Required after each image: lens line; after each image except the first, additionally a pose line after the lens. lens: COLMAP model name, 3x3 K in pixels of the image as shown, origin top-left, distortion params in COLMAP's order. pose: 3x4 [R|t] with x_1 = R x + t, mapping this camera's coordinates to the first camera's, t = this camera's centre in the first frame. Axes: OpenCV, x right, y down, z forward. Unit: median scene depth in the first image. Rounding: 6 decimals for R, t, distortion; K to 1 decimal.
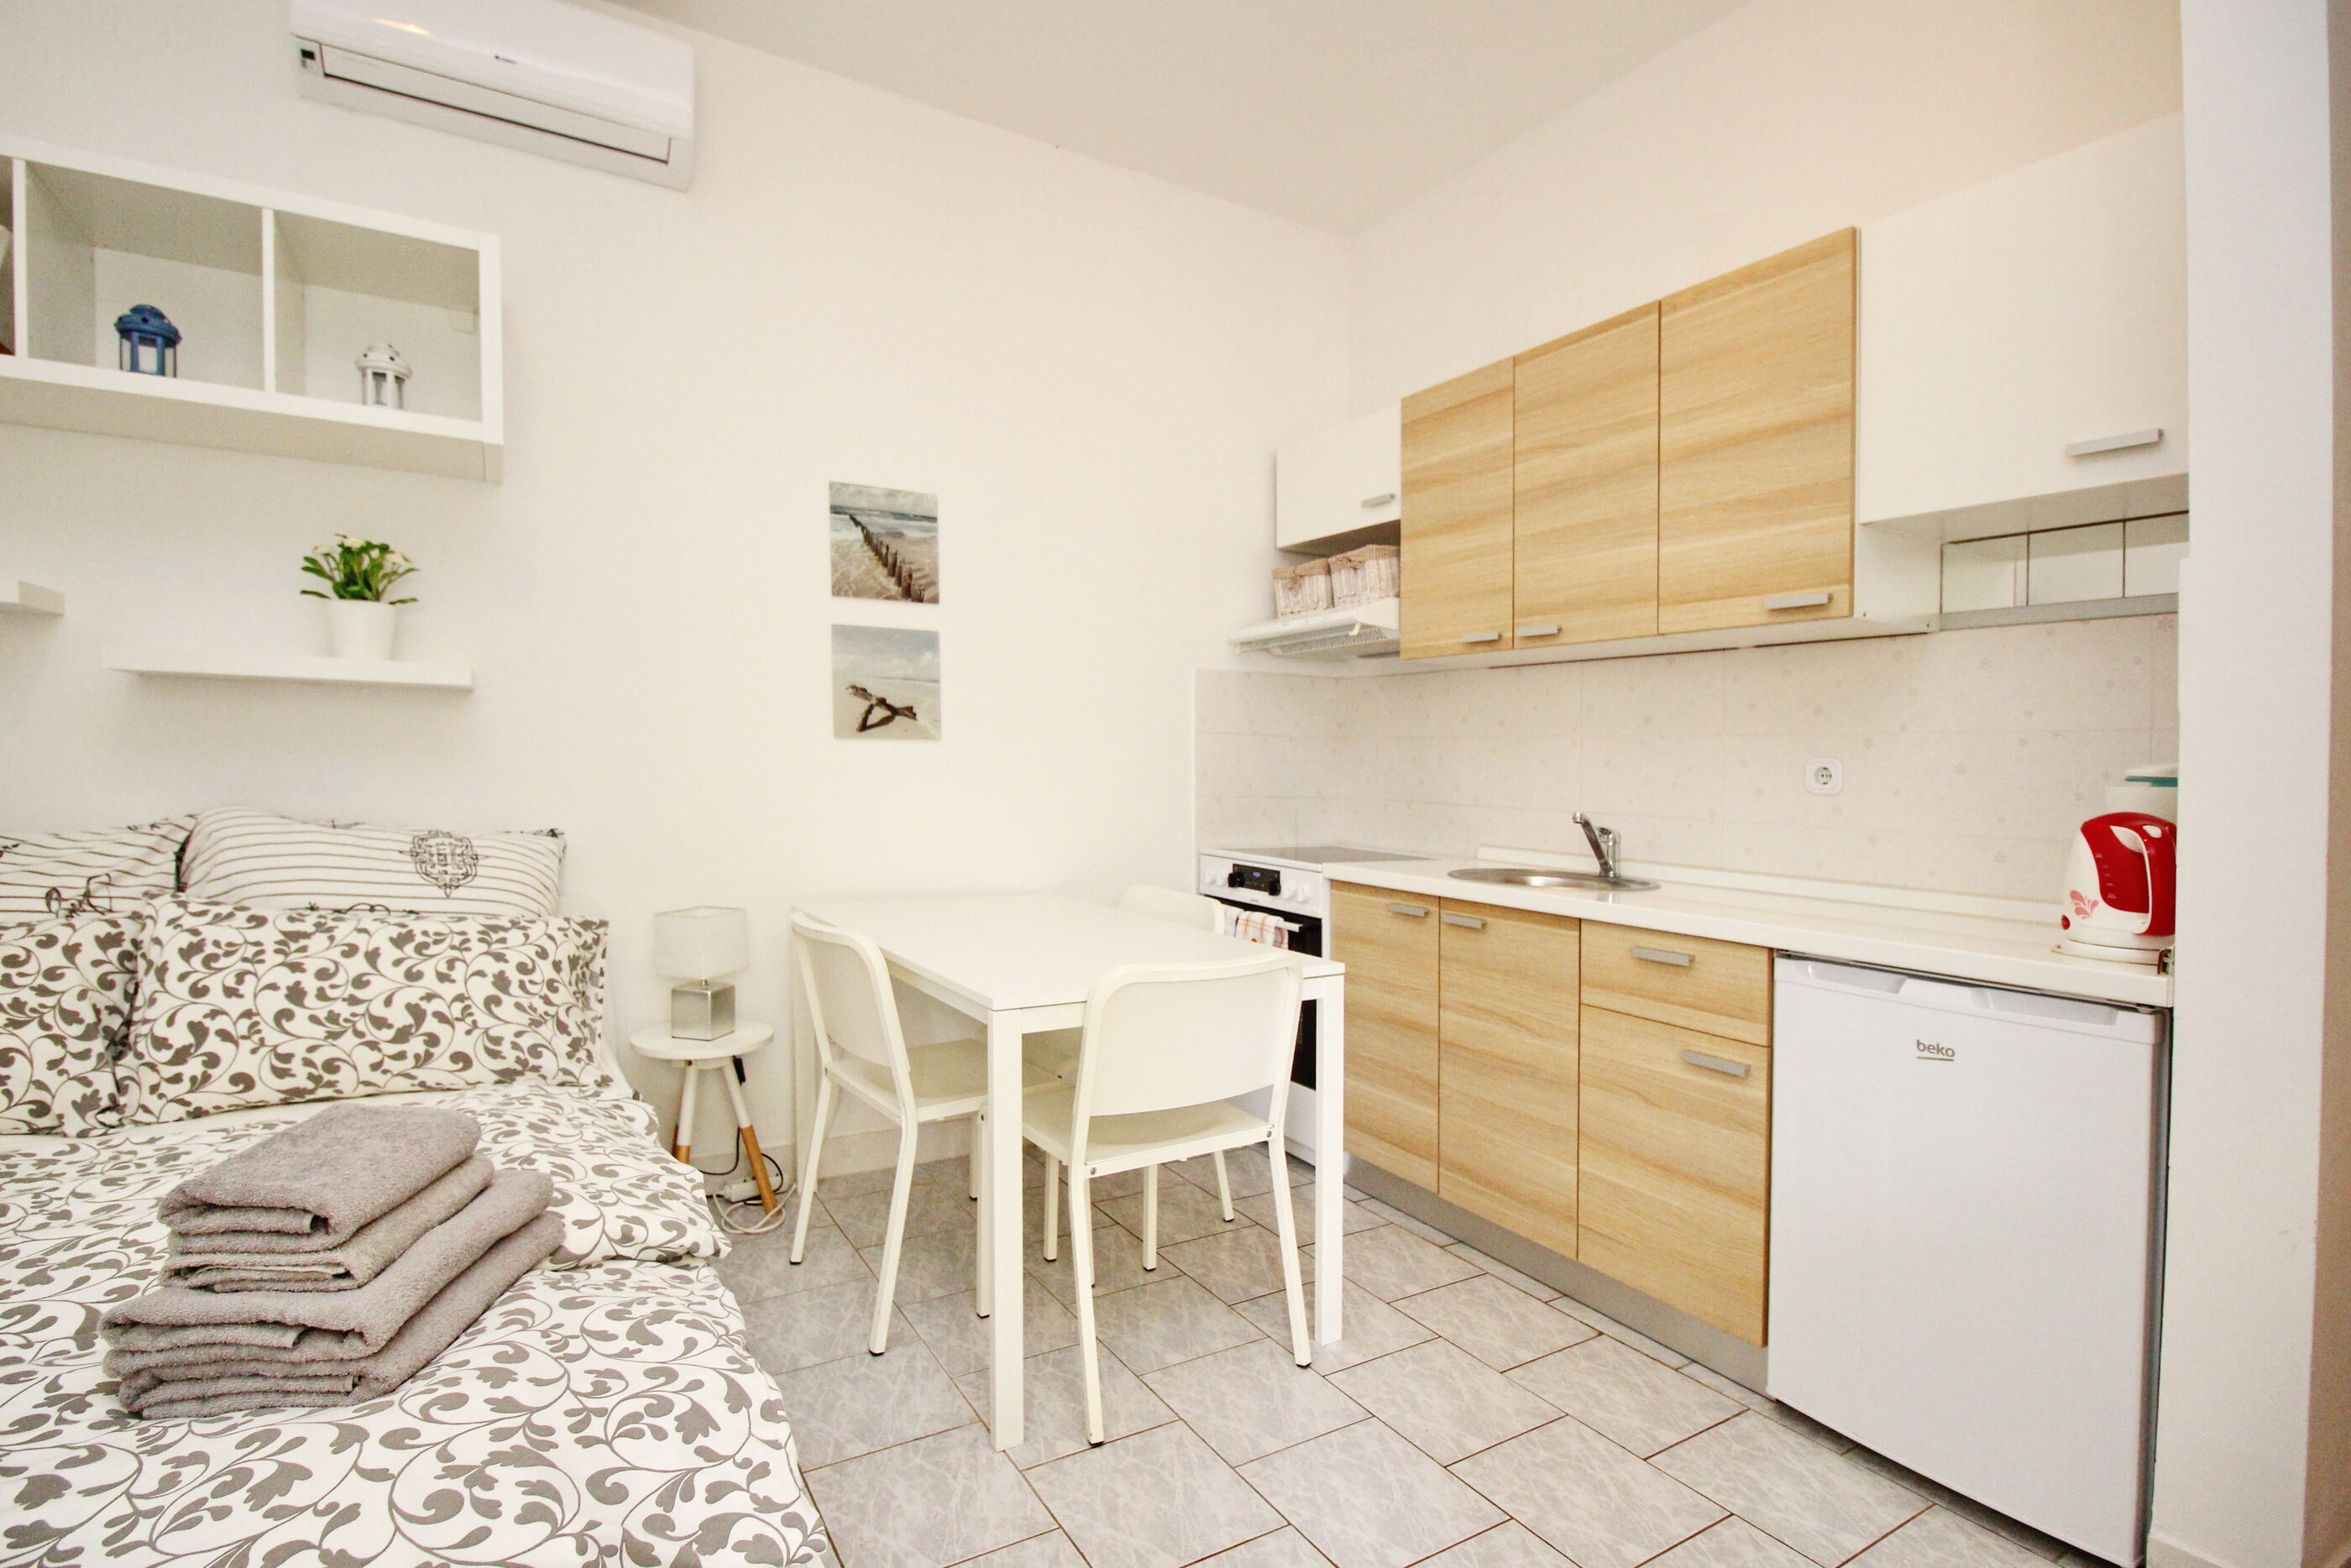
lens RADIAL K [[1137.5, 0, 1189.8], [0, 1137.5, 777.6], [0, 0, 1]] dist [0.000057, -0.011579]
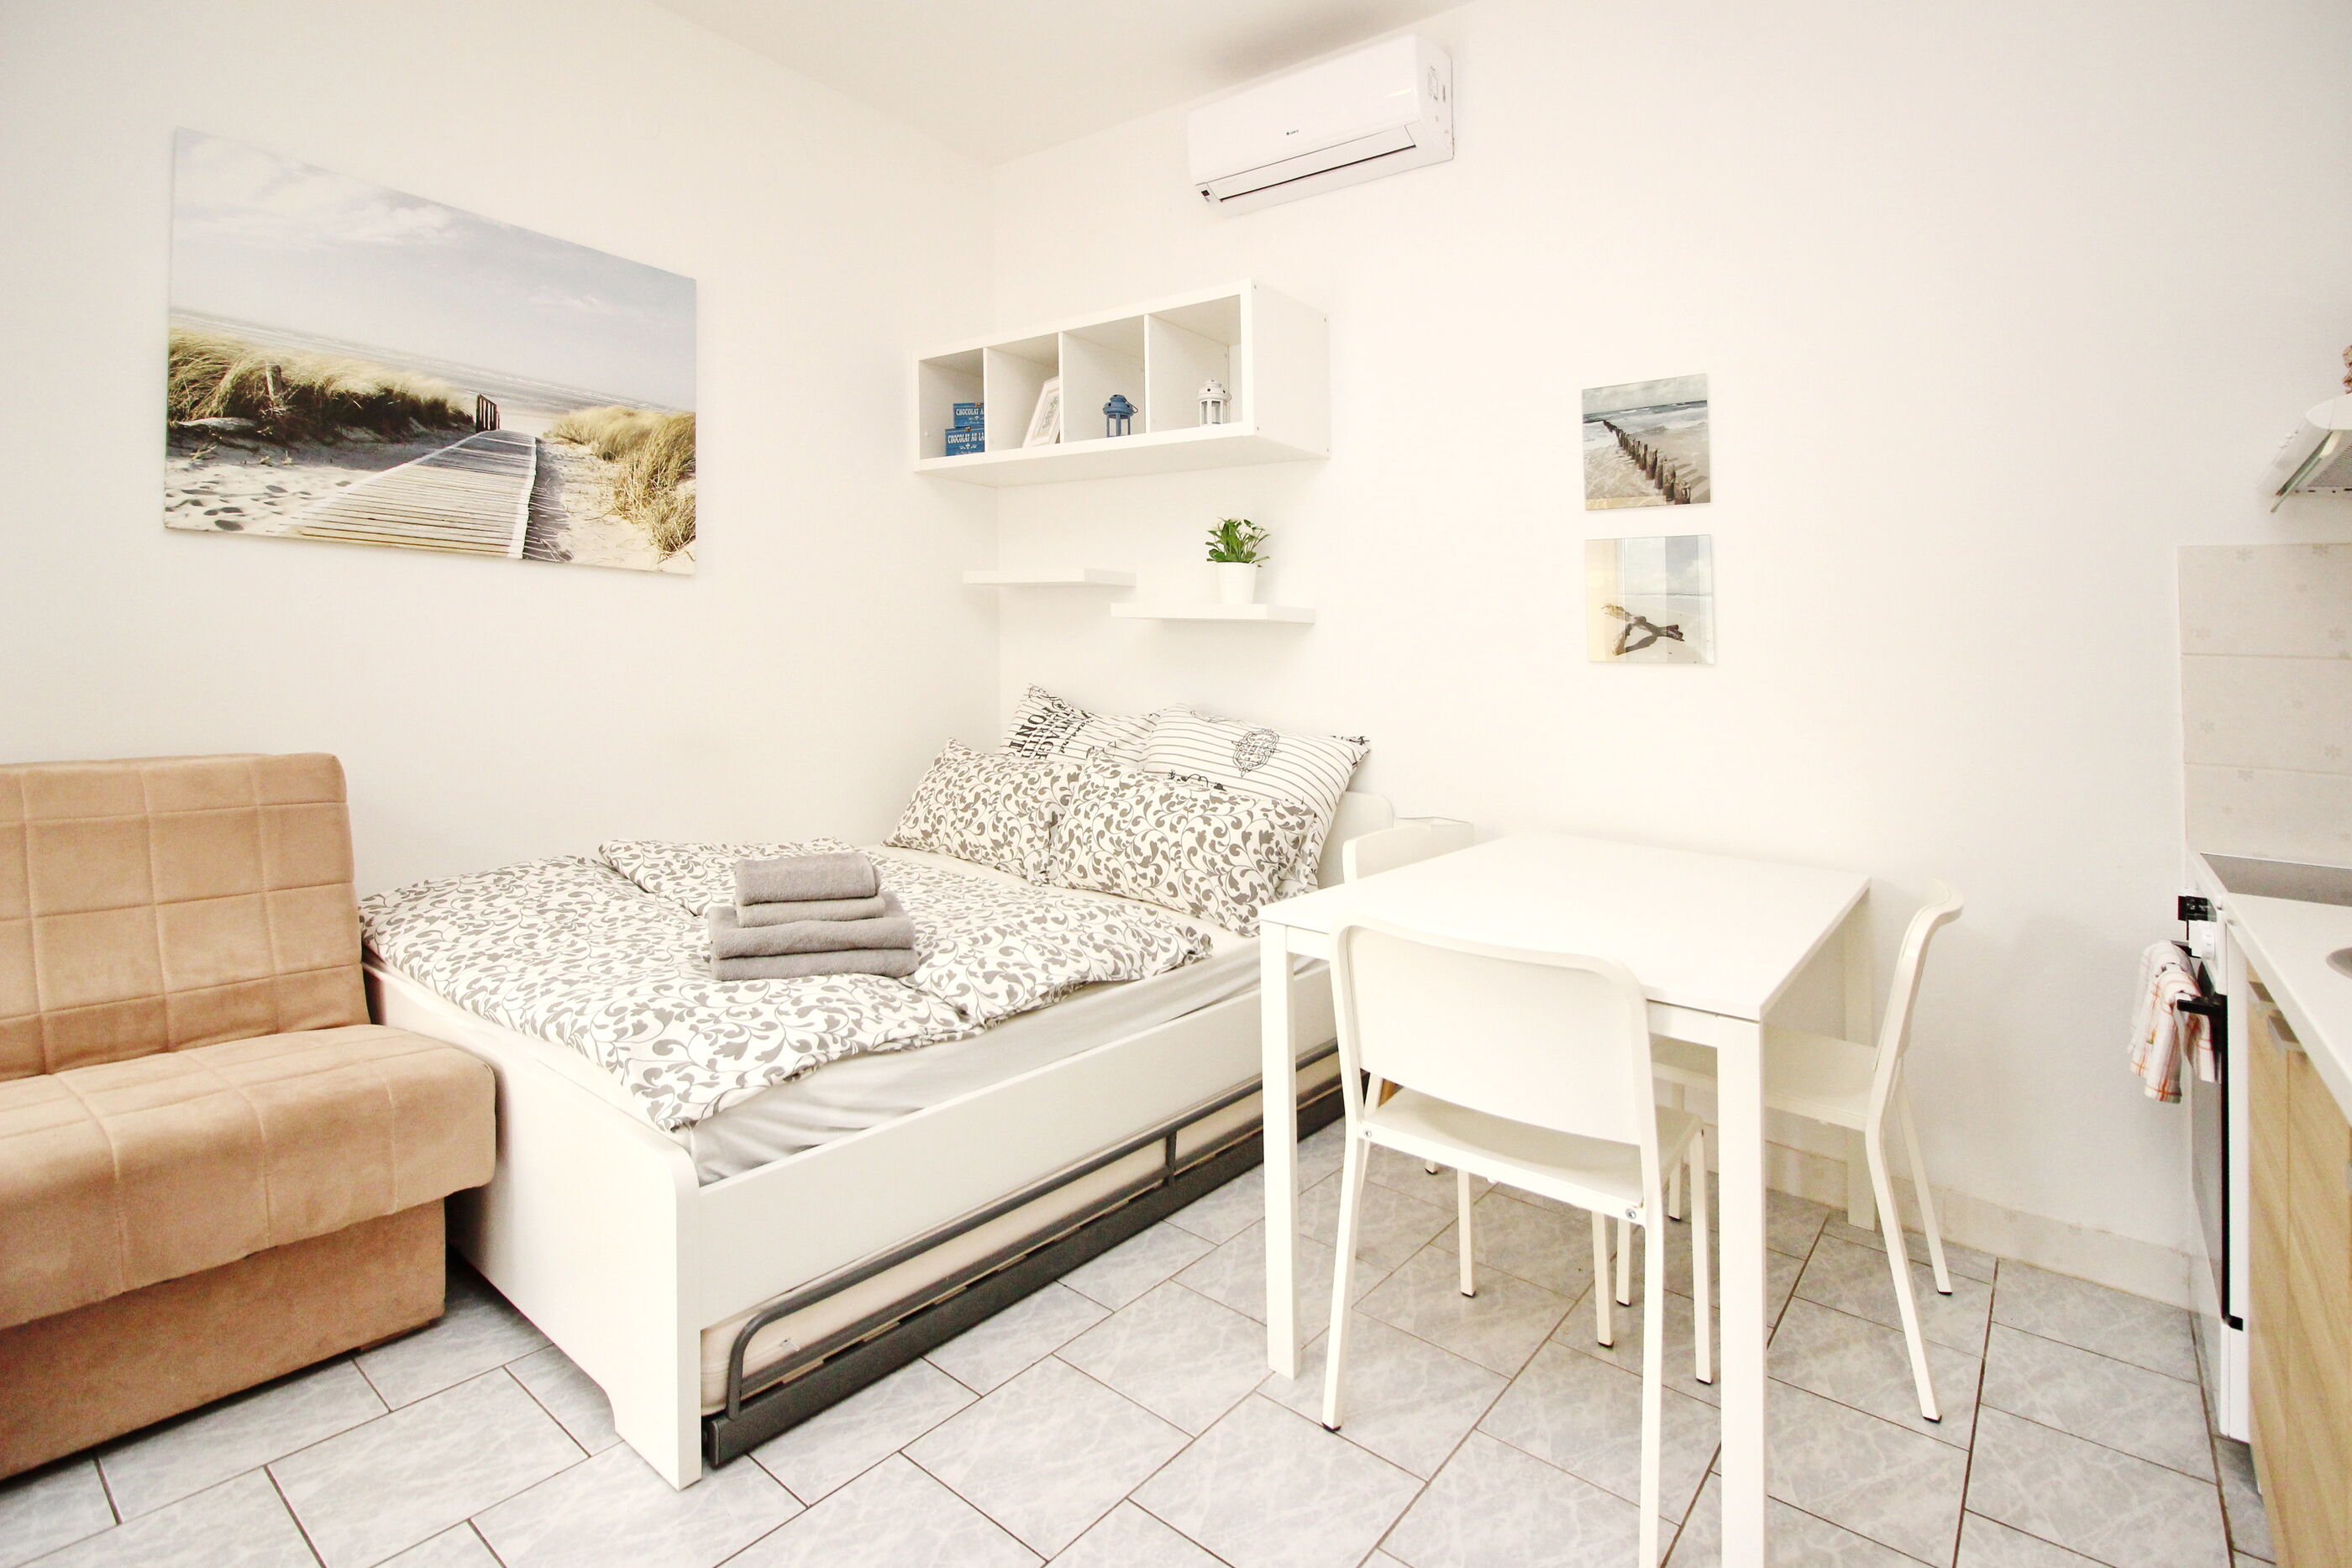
lens RADIAL K [[1138.0, 0, 1185.4], [0, 1138.0, 715.3], [0, 0, 1]] dist [0.000057, -0.011579]
pose [[0.327889, 0.038033, -0.943951, 0.571938], [-0.048542, 0.998548, 0.023371, 0.006455], [0.943468, 0.038158, 0.329259, 0.435093]]
